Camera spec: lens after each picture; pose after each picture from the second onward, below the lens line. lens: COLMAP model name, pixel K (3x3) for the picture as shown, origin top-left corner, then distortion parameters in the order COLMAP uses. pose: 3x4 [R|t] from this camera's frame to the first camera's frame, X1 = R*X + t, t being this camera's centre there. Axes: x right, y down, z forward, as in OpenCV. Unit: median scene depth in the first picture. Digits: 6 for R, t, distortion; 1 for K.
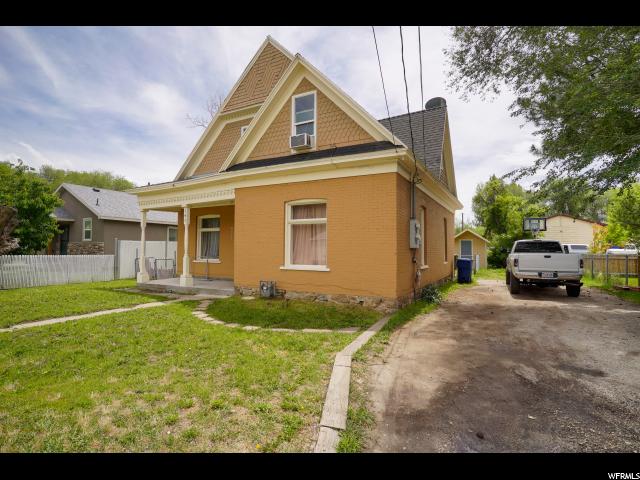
lens RADIAL K [[335.2, 0, 315.8], [0, 335.2, 239.5], [0, 0, 1]] dist [-0.078216, 0.040699]
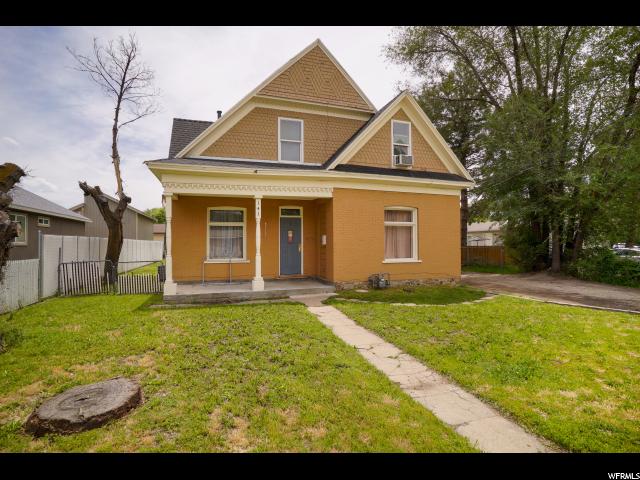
lens RADIAL K [[335.2, 0, 315.8], [0, 335.2, 239.5], [0, 0, 1]] dist [-0.078216, 0.040699]
pose [[0.680993, 0.003503, 0.732281, -1.127725], [-0.015982, 0.999821, 0.010080, -0.003067], [-0.732115, -0.018568, 0.680928, 0.366376]]
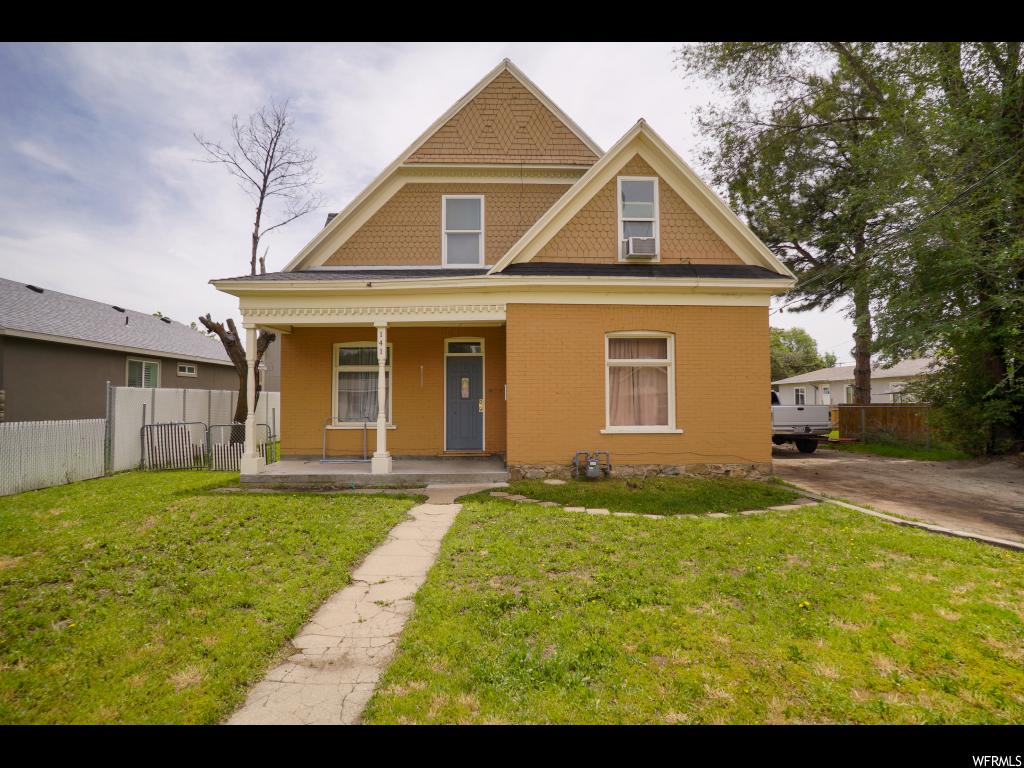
lens RADIAL K [[536.3, 0, 505.2], [0, 536.3, 383.2], [0, 0, 1]] dist [-0.078216, 0.040699]
pose [[0.867720, 0.009972, 0.496953, -0.792028], [-0.008284, 0.999950, -0.005601, -0.003406], [-0.496984, 0.000743, 0.867759, 0.174926]]
